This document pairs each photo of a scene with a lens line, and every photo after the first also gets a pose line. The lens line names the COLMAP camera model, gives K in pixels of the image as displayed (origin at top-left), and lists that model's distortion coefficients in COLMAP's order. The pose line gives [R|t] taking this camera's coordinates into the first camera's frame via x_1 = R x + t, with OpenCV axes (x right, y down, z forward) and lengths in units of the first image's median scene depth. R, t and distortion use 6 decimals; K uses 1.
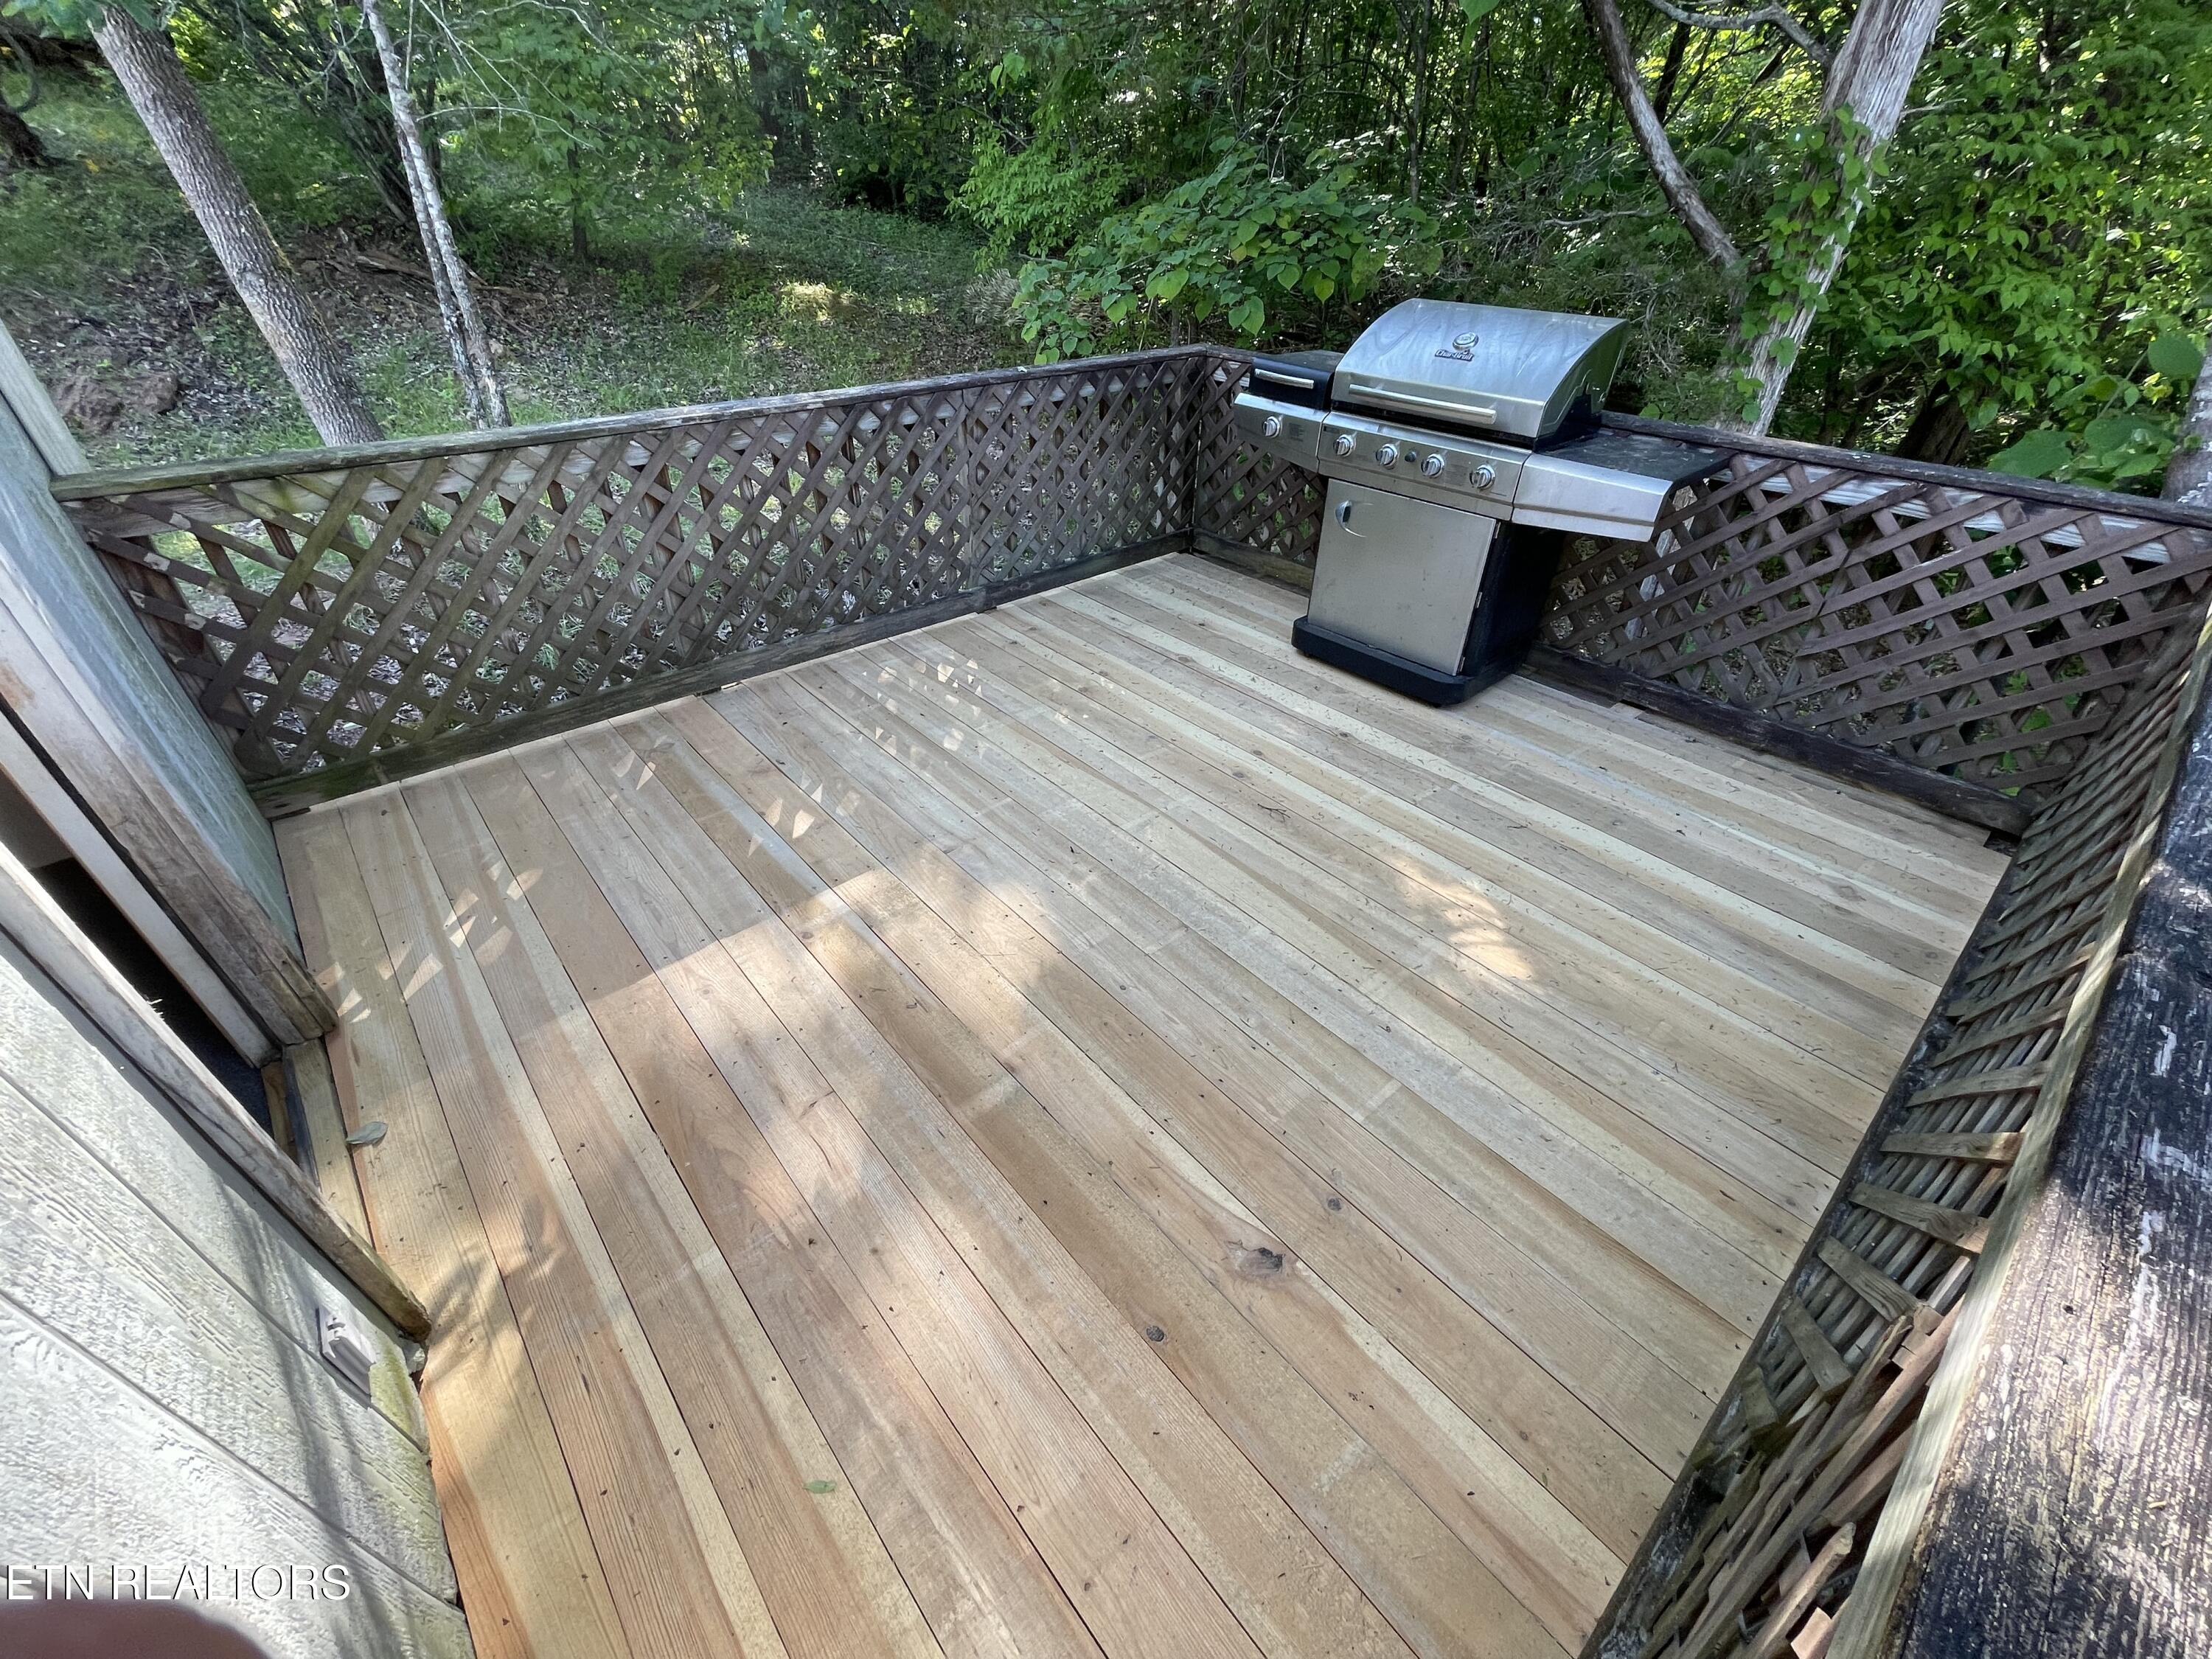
lens RADIAL K [[901.6, 0, 1098.5], [0, 901.6, 828.4], [0, 0, 1]] dist [-0.000541, 0.000346]
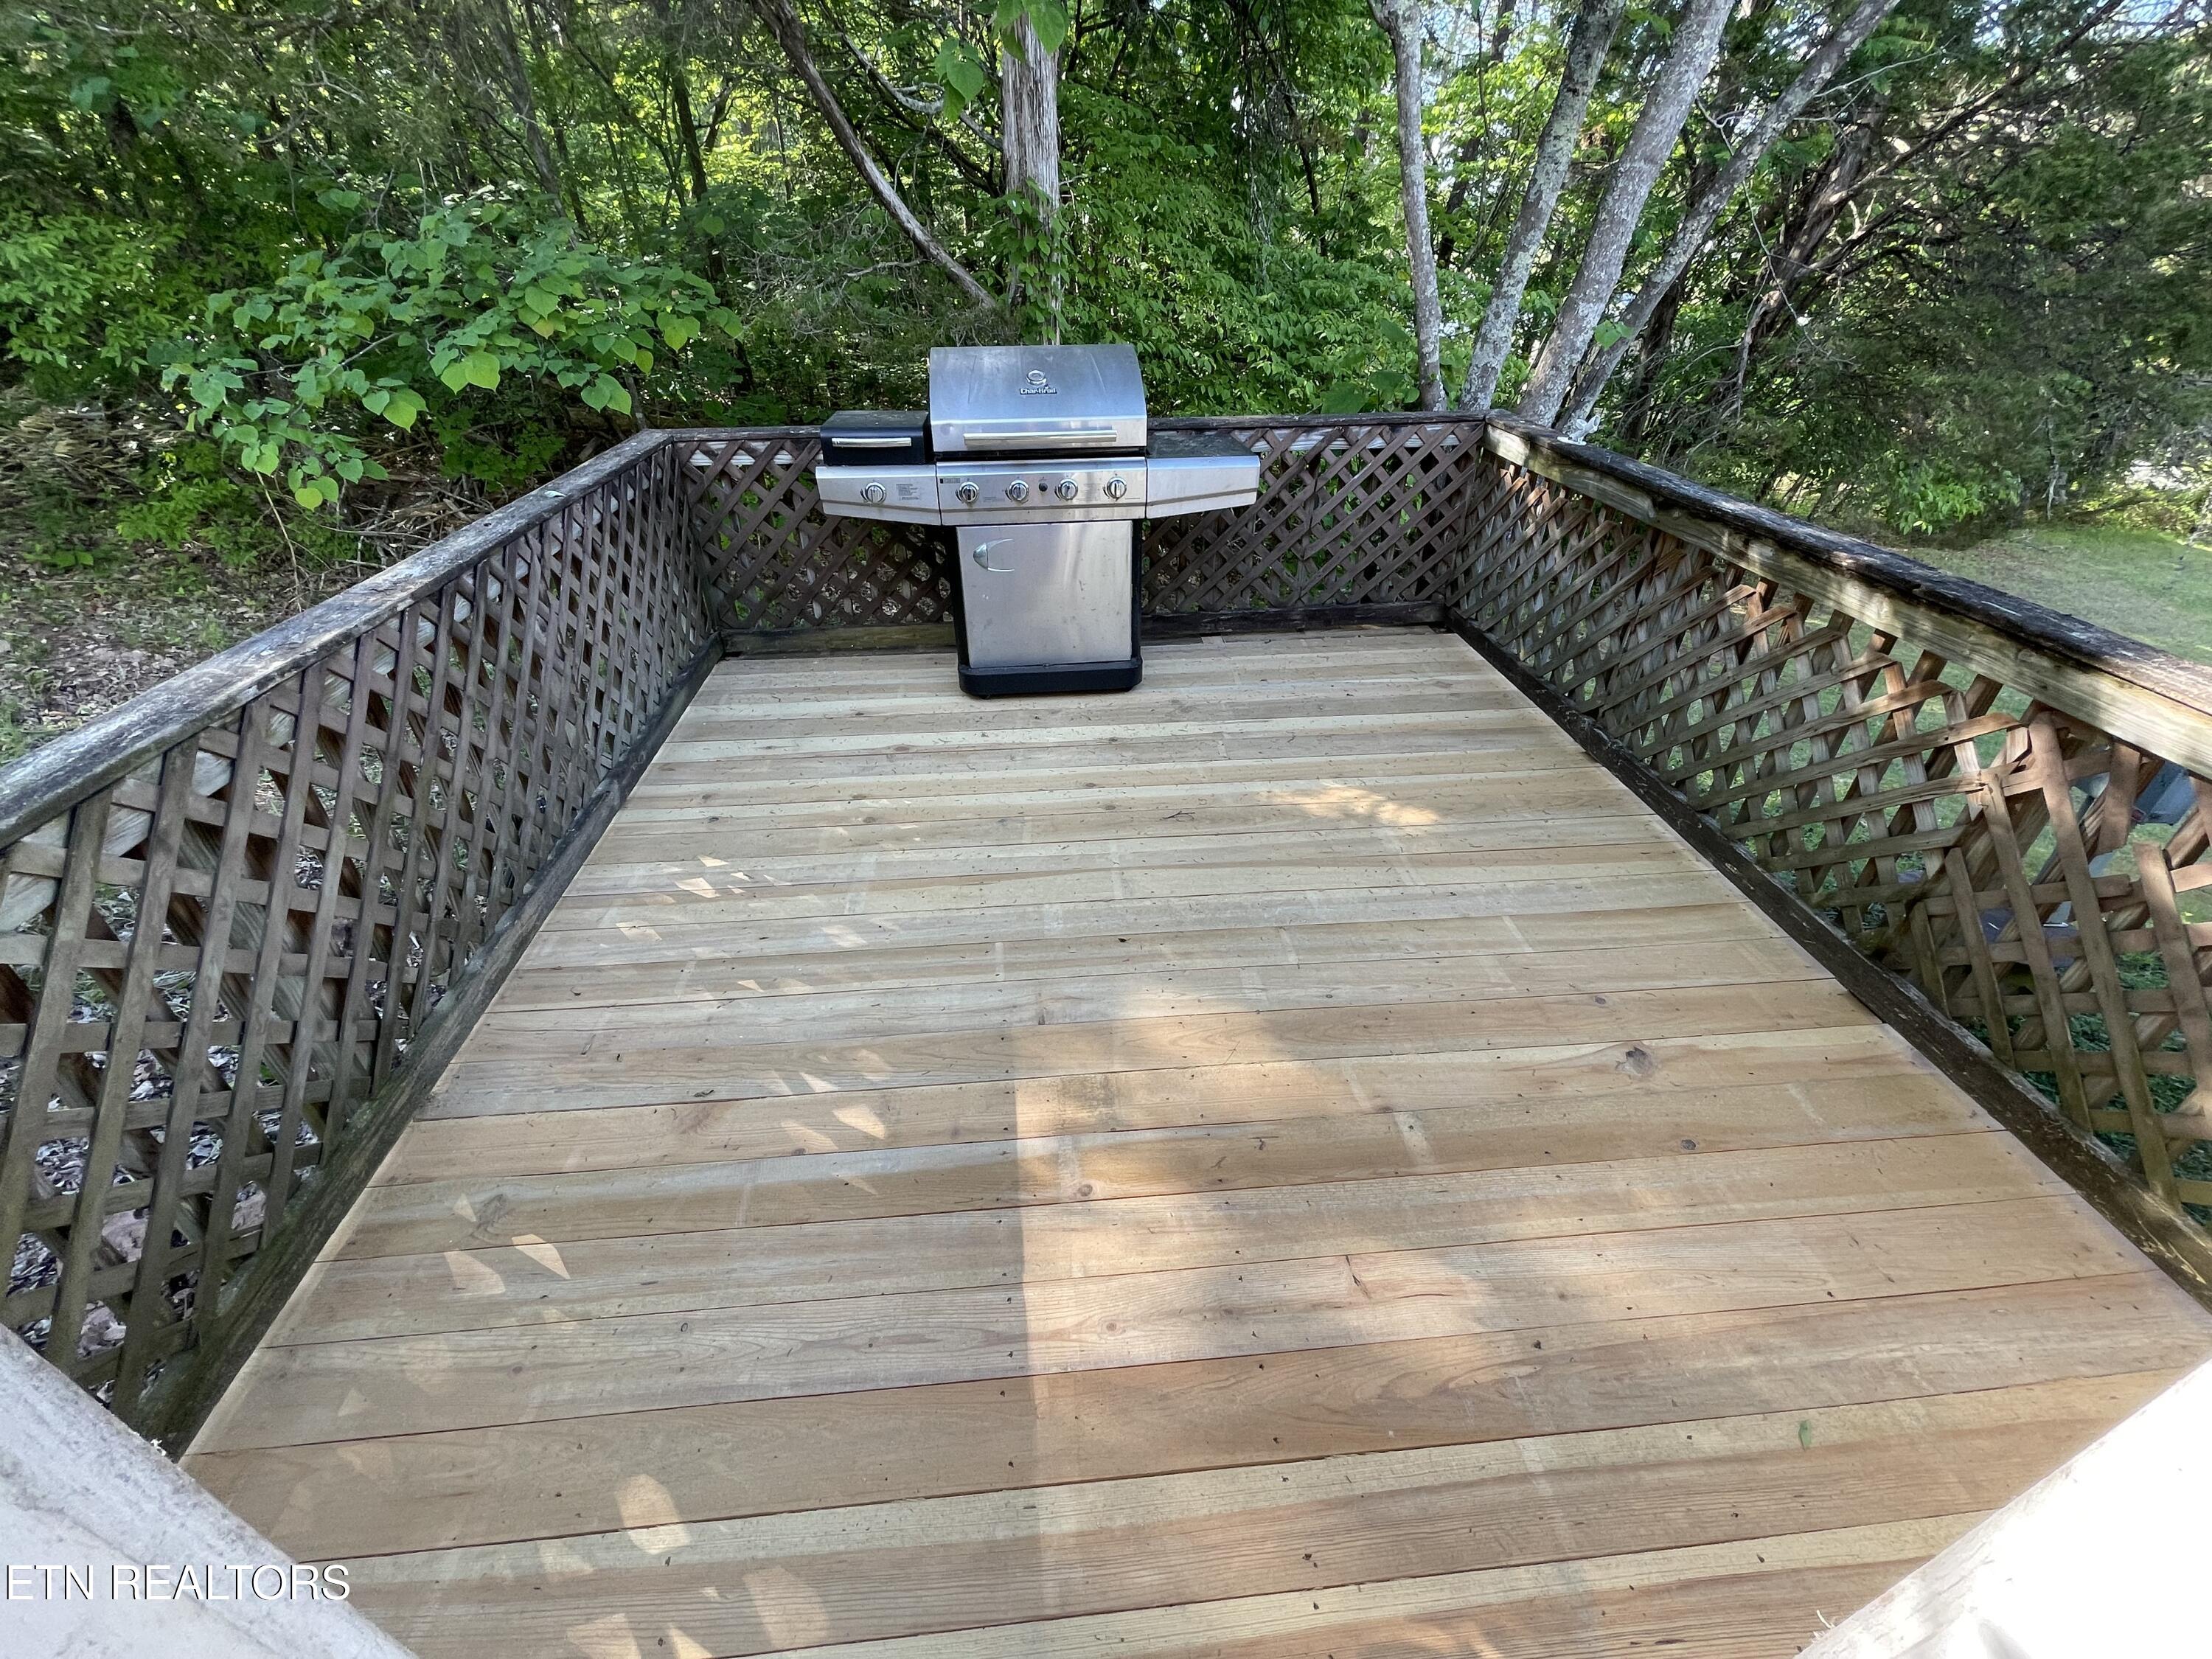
lens RADIAL K [[896.6, 0, 1097.2], [0, 896.6, 830.6], [0, 0, 1]] dist [0.000550, 0.000923]
pose [[0.587435, -0.458108, 0.667126, -0.604154], [0.484049, 0.859534, 0.164005, -0.234739], [-0.648550, 0.226579, 0.726667, 0.313429]]
